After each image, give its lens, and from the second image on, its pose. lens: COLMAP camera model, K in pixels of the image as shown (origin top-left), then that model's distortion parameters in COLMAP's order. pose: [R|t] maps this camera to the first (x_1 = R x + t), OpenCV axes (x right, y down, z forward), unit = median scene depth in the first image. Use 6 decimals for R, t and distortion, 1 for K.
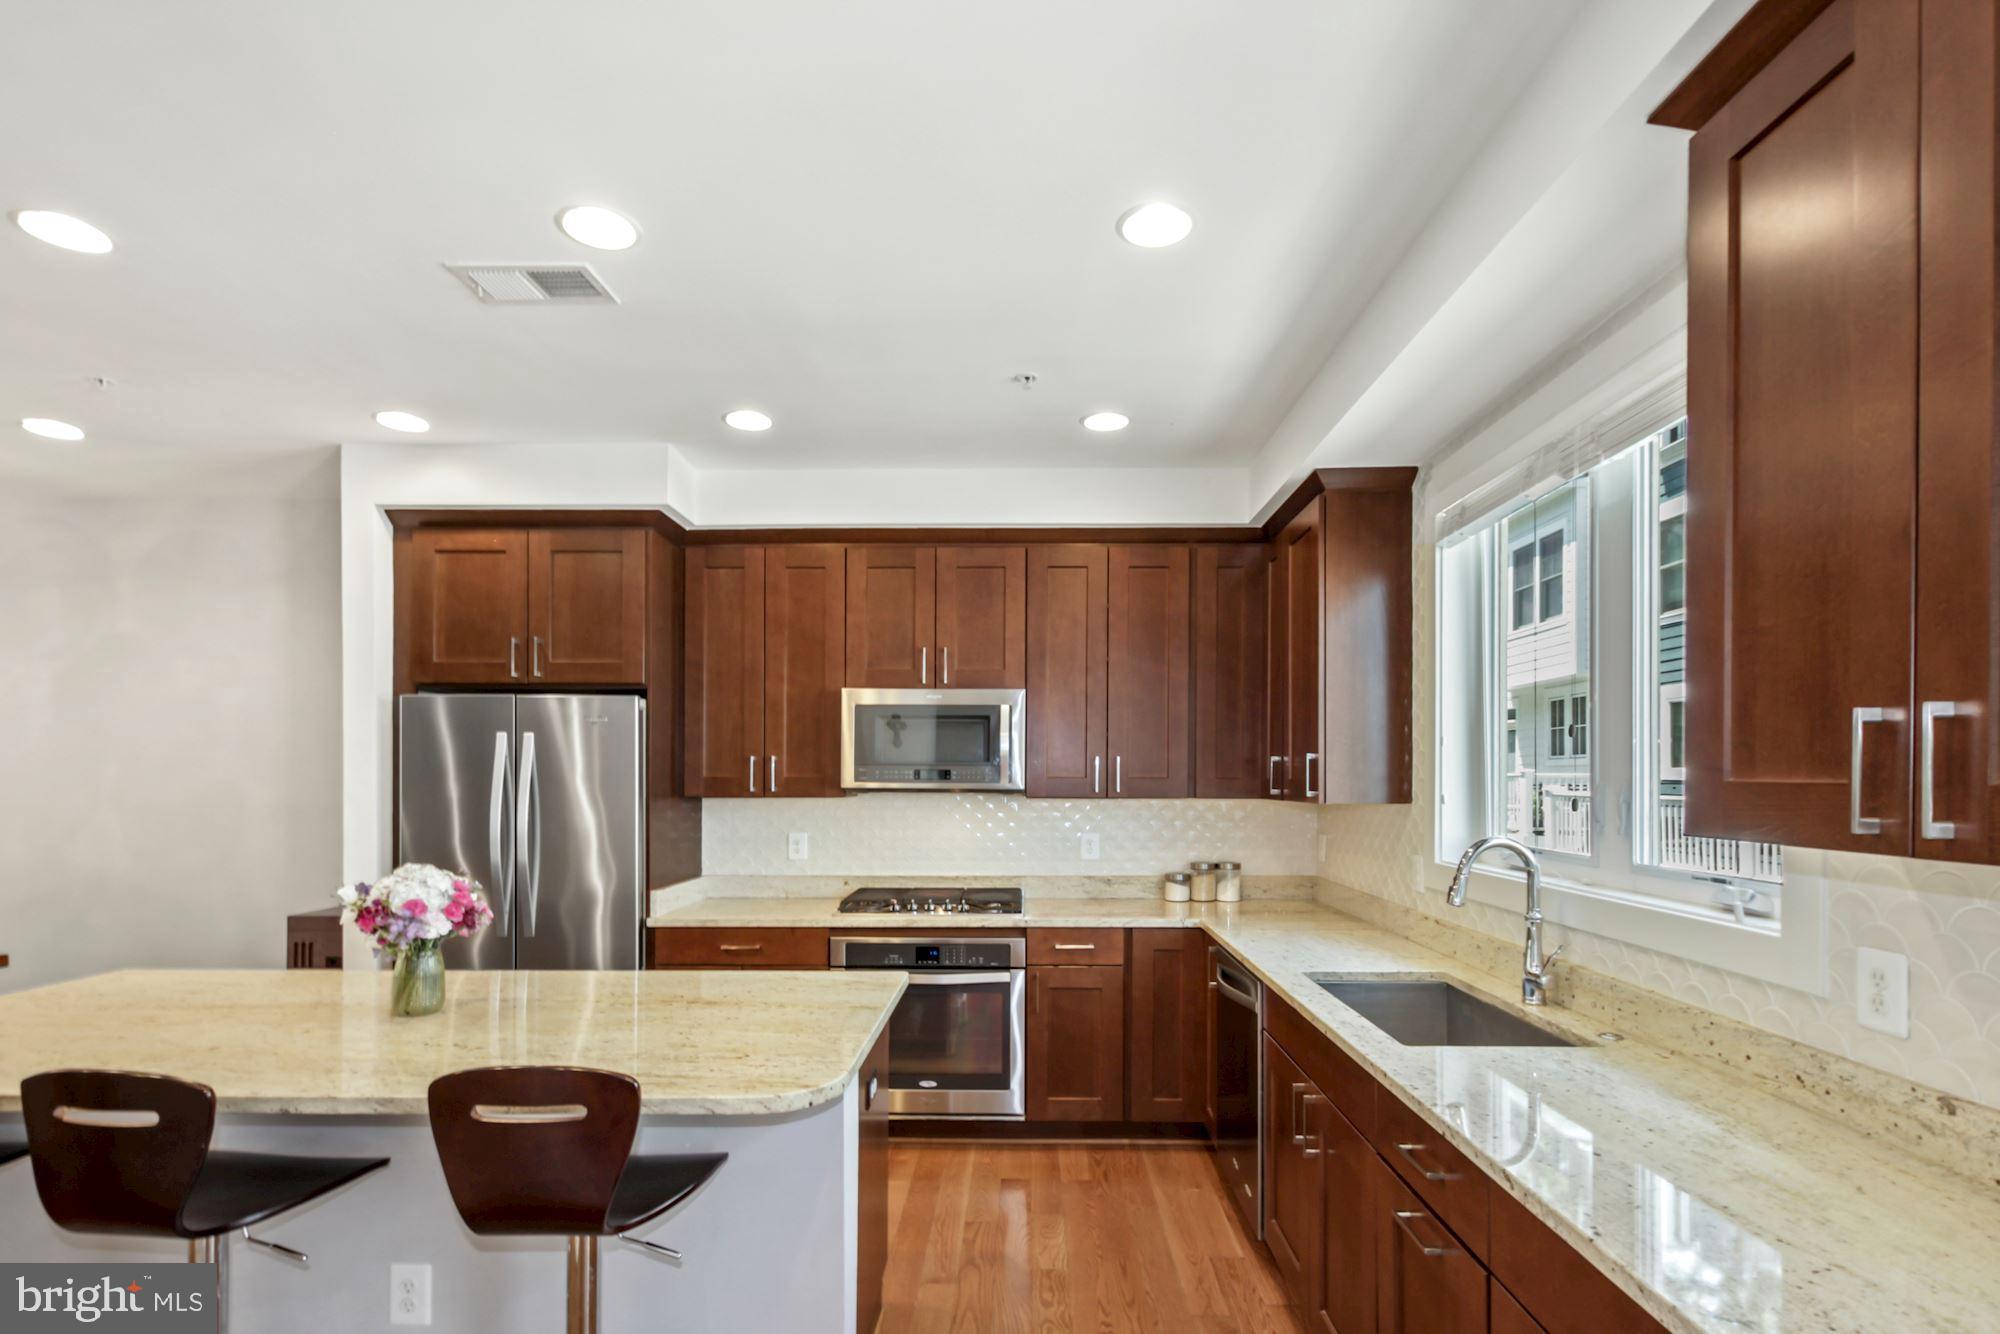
lens RADIAL K [[934.9, 0, 1001.4], [0, 934.9, 777.4], [0, 0, 1]] dist [0.004195, -0.001138]
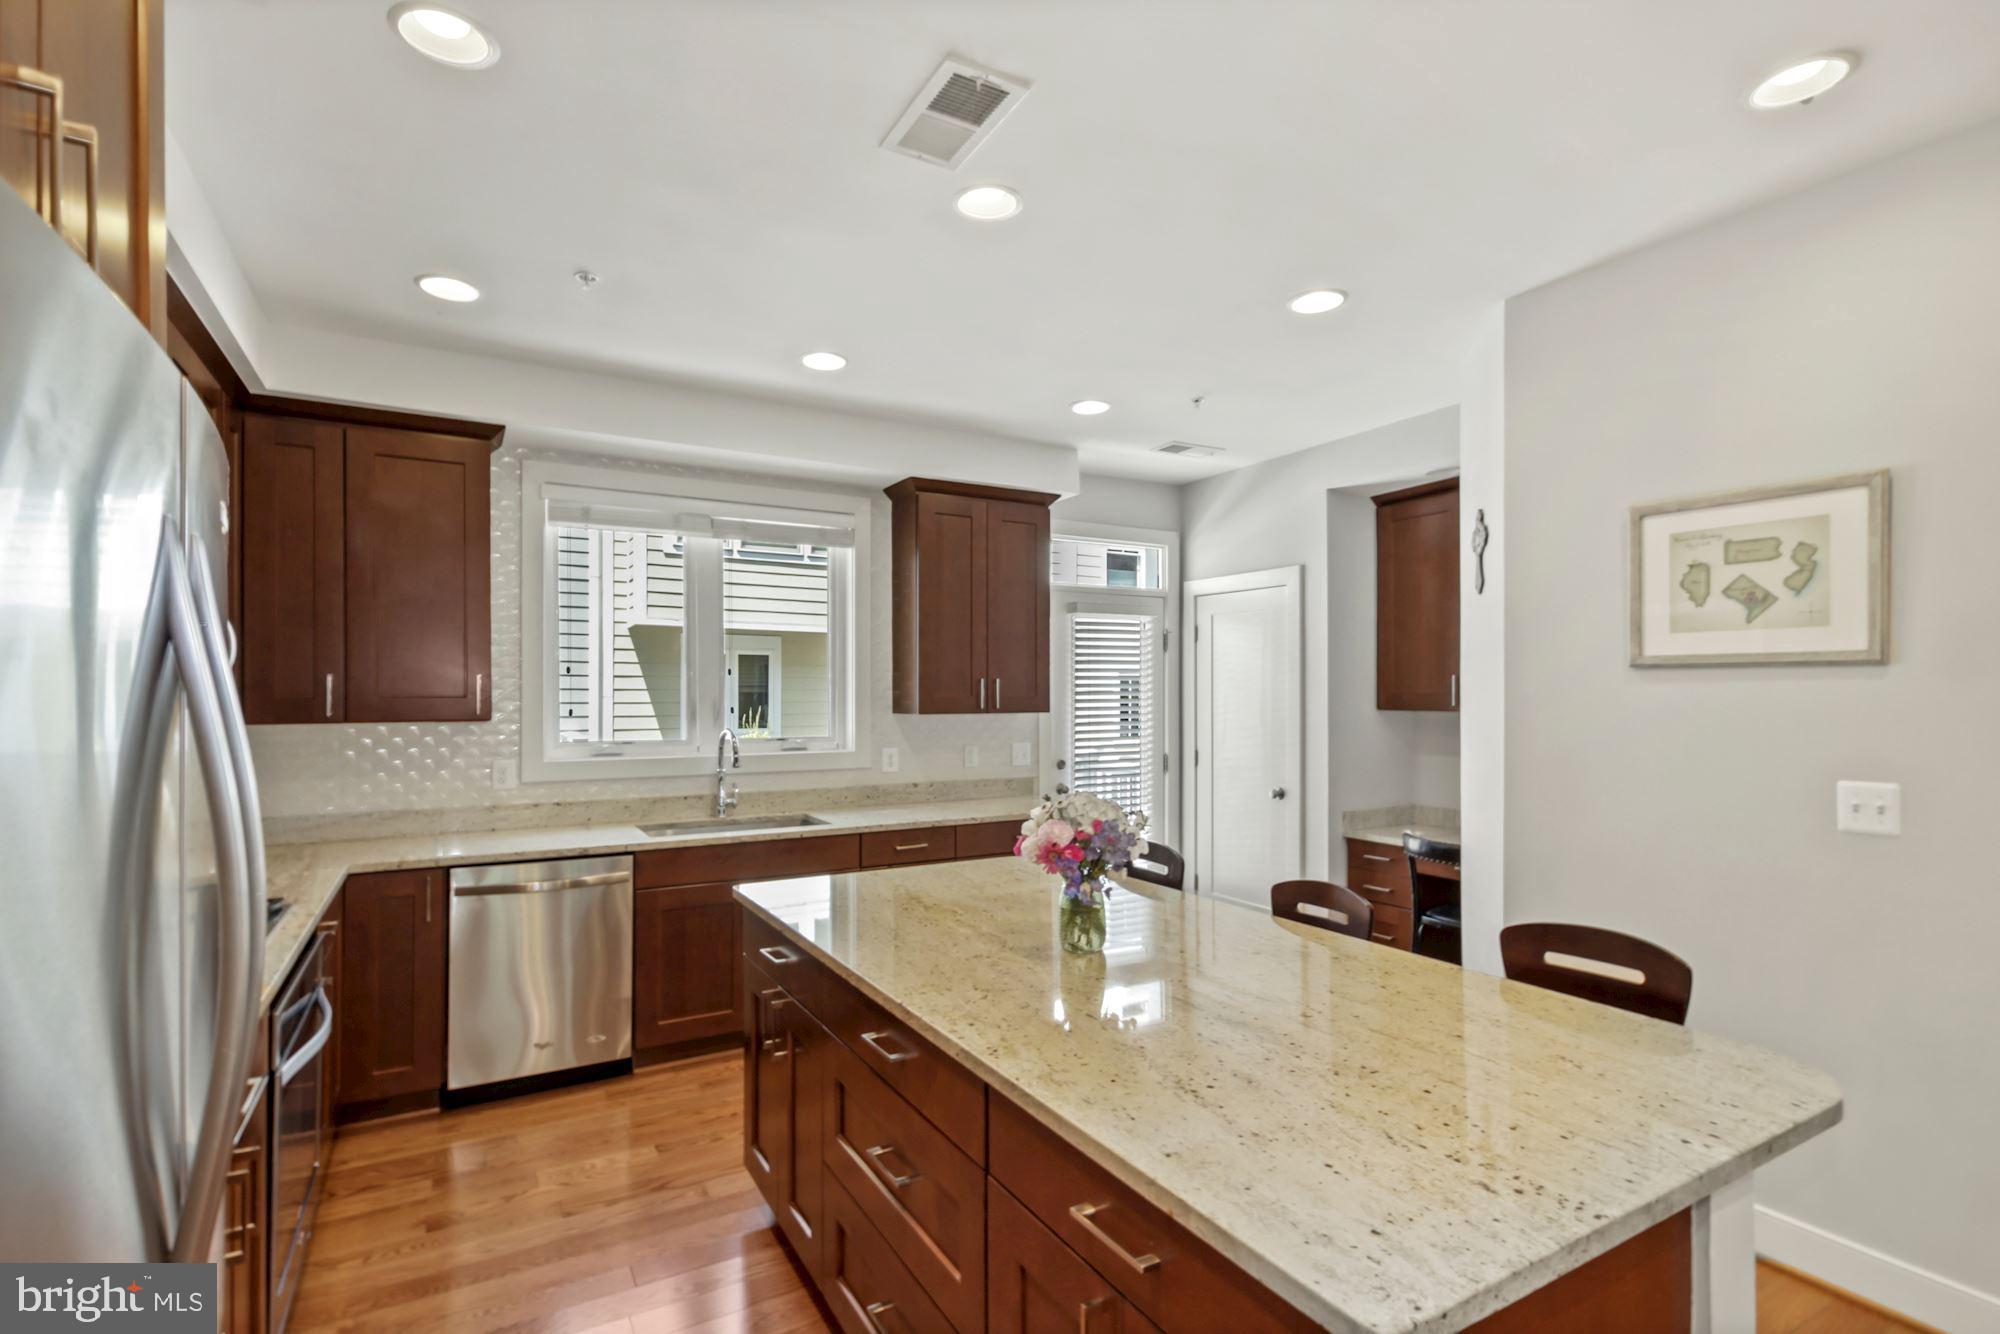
lens RADIAL K [[934.9, 0, 1016.7], [0, 934.9, 708.0], [0, 0, 1]] dist [0.004195, -0.001138]
pose [[-0.508711, -0.014393, 0.860817, -0.820541], [0.001636, 0.999842, 0.017684, -0.005008], [-0.860936, 0.010404, -0.508607, 0.895031]]
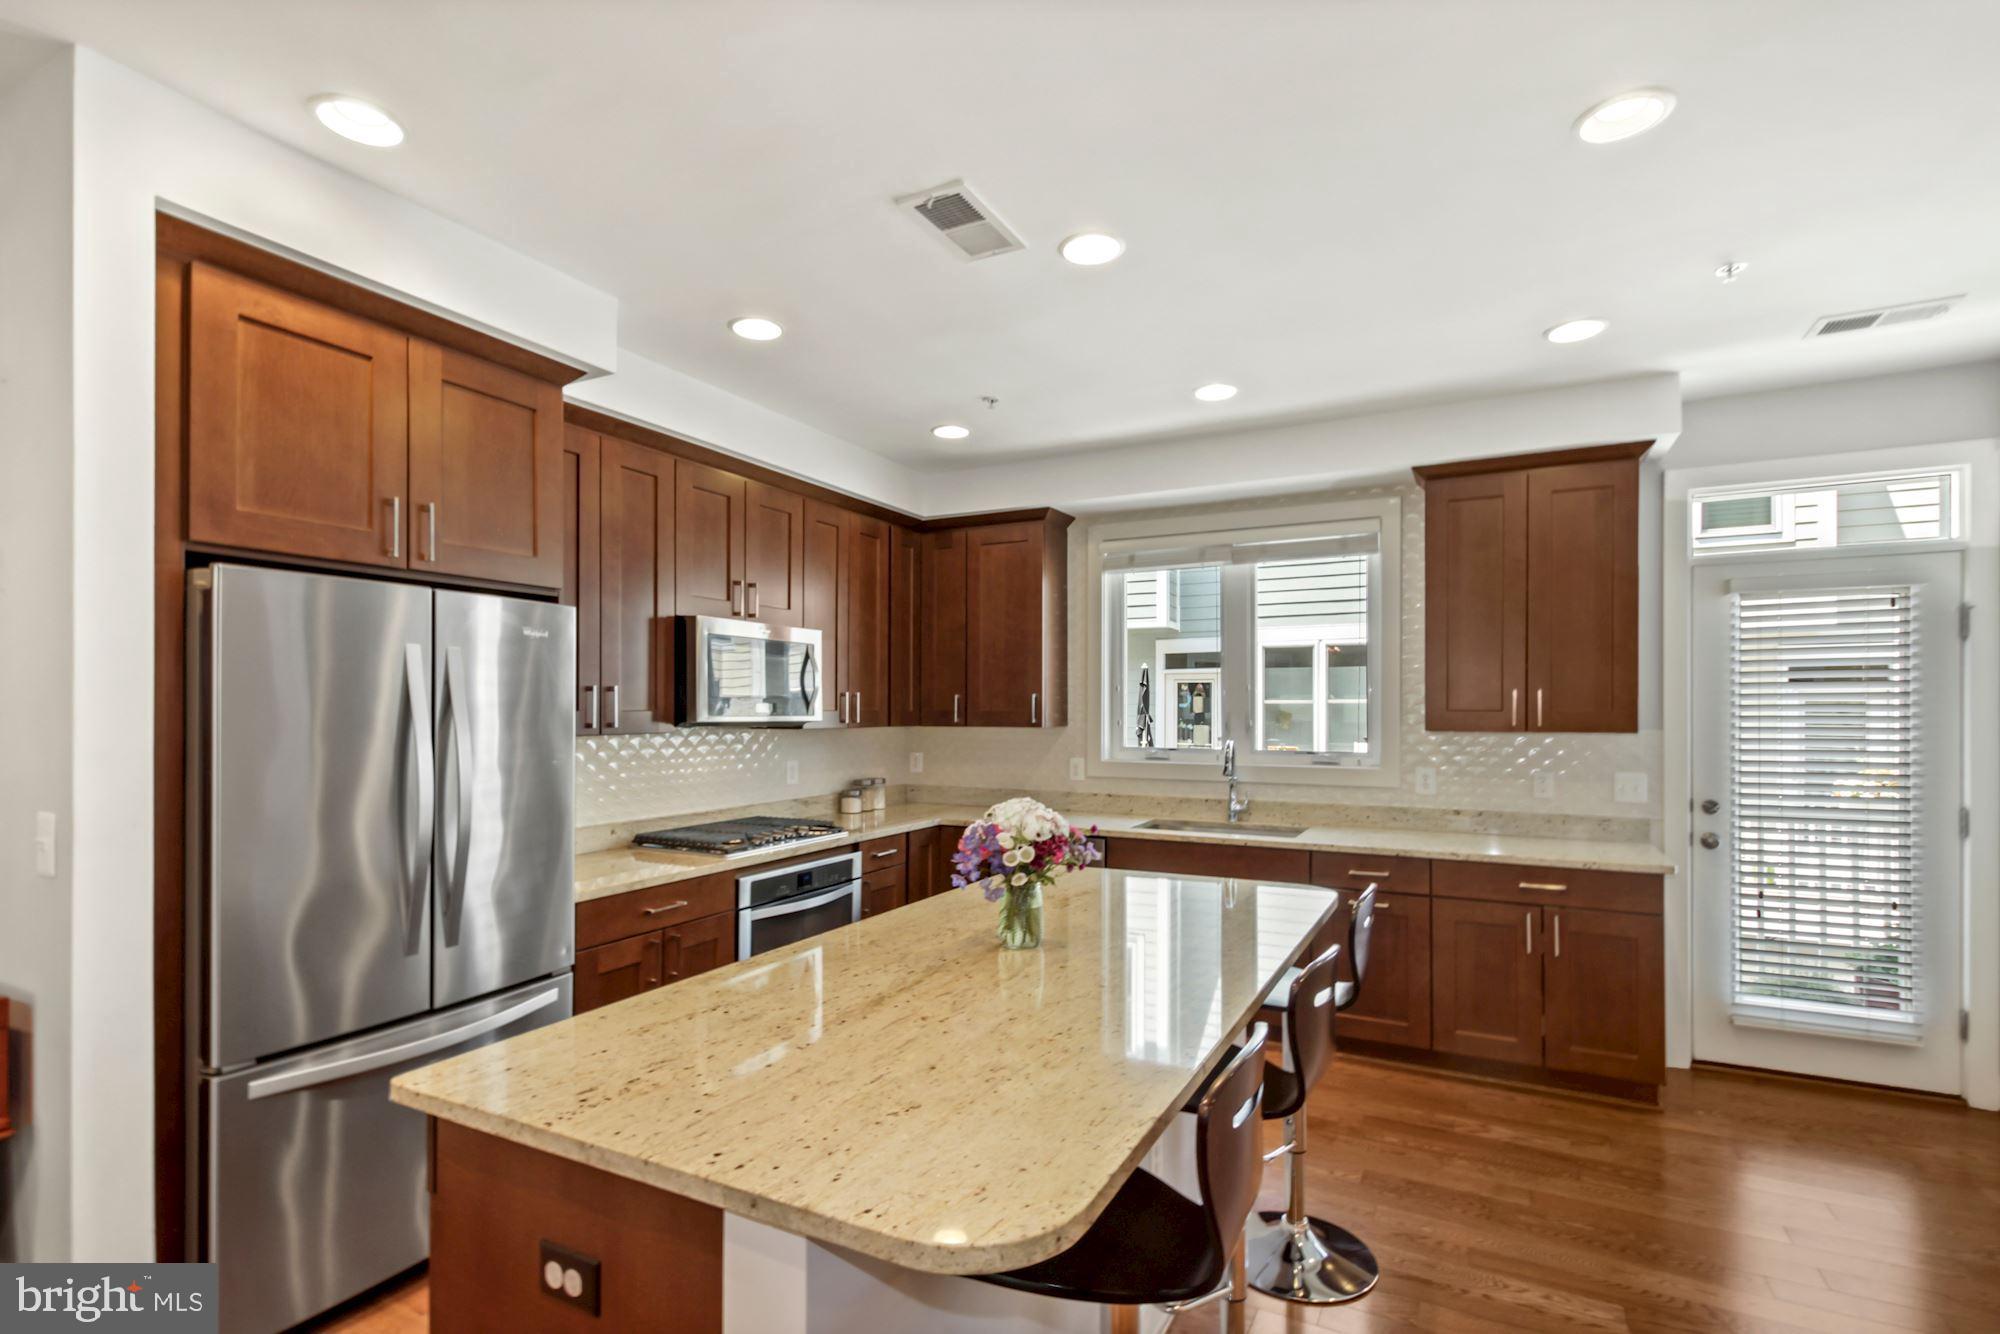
lens RADIAL K [[934.9, 0, 988.7], [0, 934.9, 700.3], [0, 0, 1]] dist [0.004195, -0.001138]
pose [[0.459278, 0.007383, 0.888262, -0.899114], [0.002095, 0.999954, -0.009395, -0.000815], [-0.888290, 0.006176, 0.459242, 0.333539]]
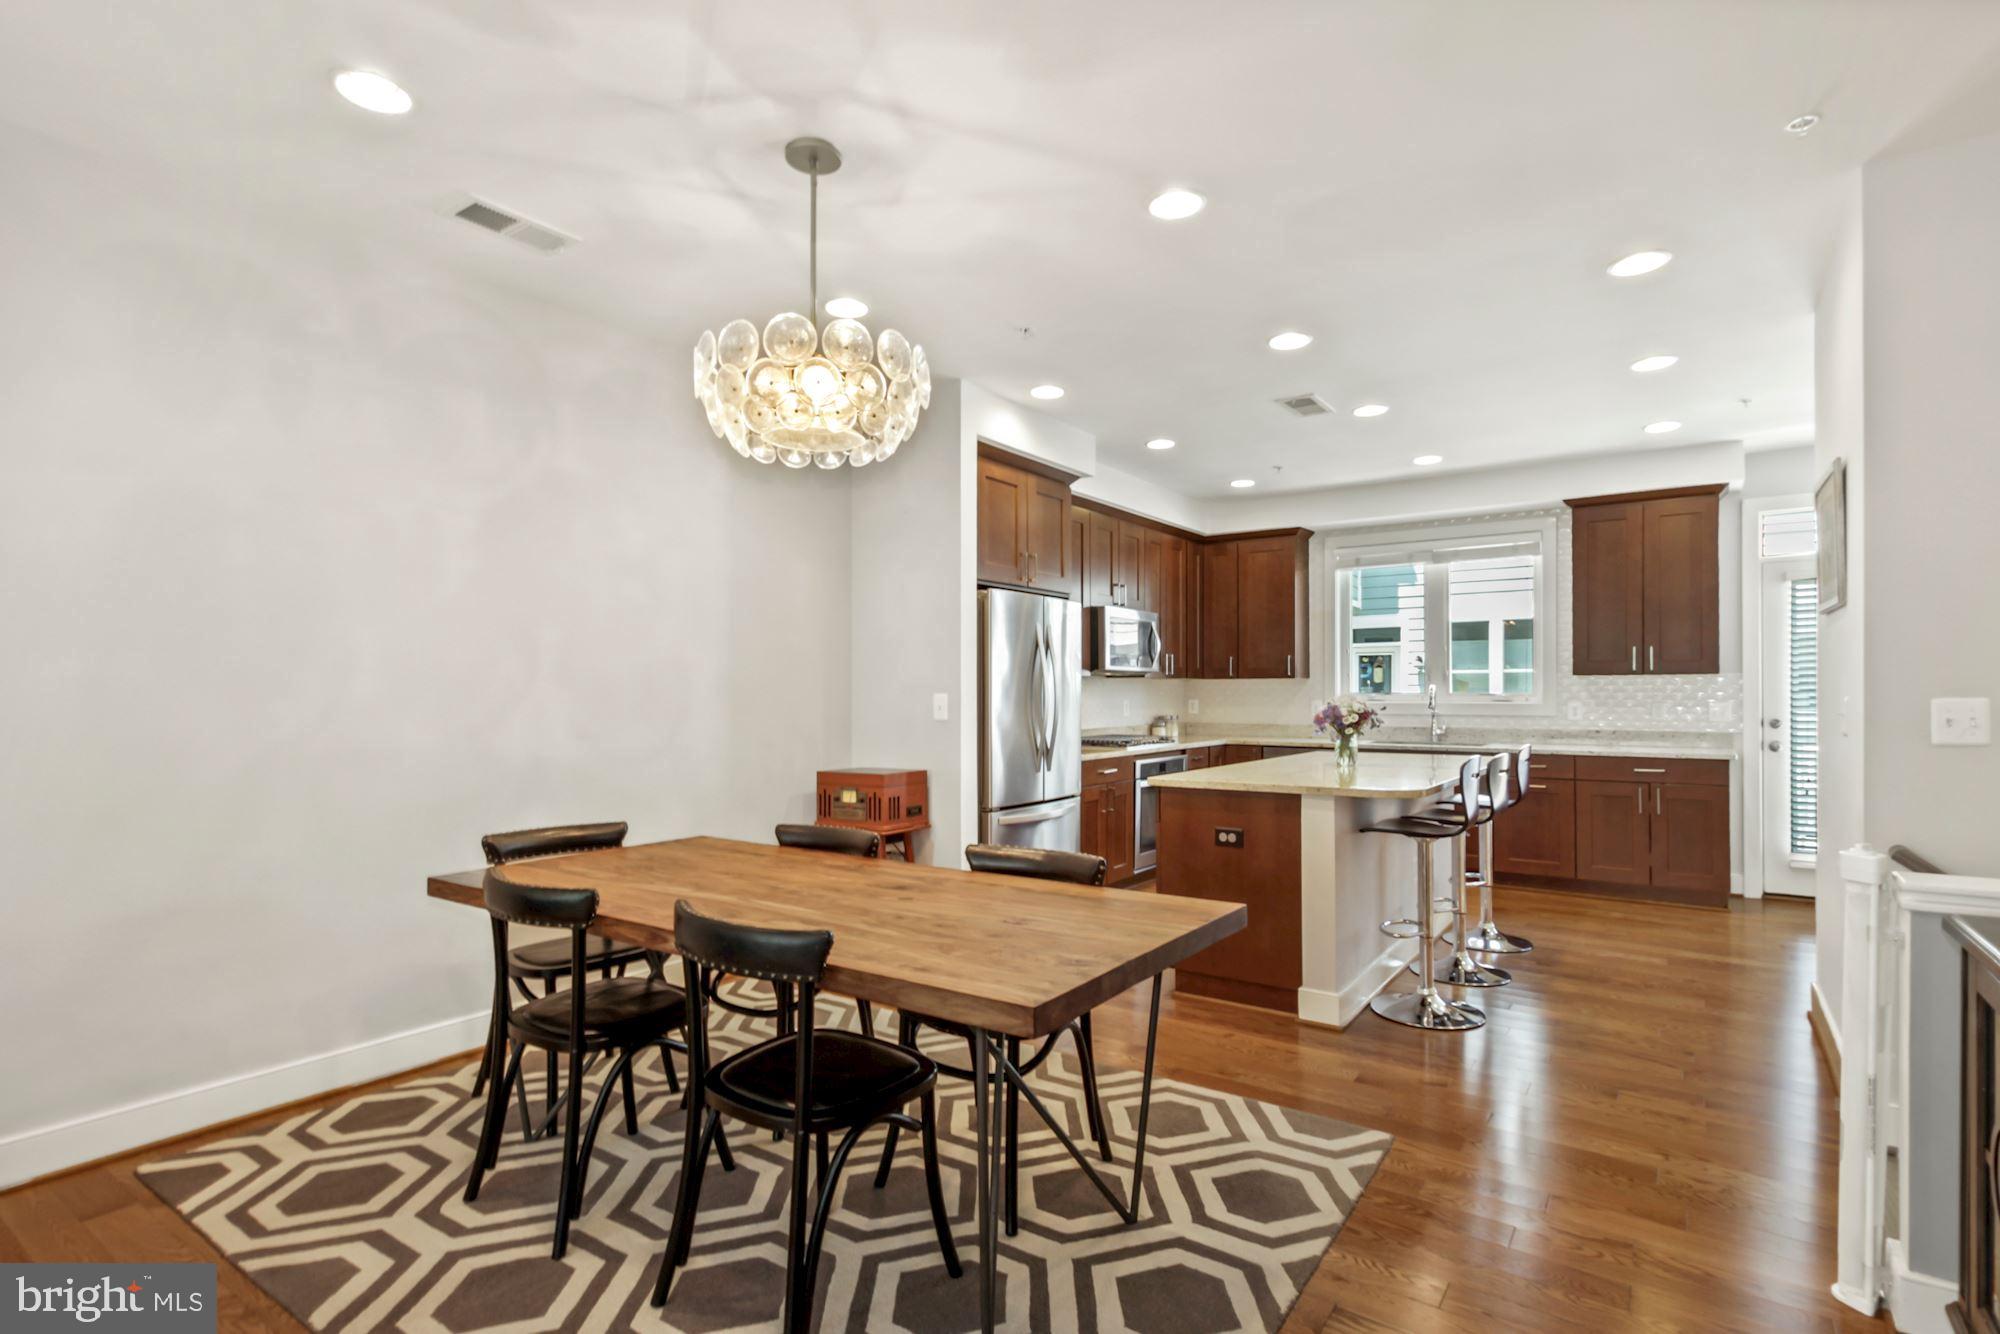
lens RADIAL K [[934.9, 0, 1014.5], [0, 934.9, 678.1], [0, 0, 1]] dist [0.004195, -0.001138]
pose [[0.572682, 0.008851, 0.819730, -1.596095], [0.004577, 0.999892, -0.013993, 0.048993], [-0.819765, 0.011765, 0.572579, 0.246034]]
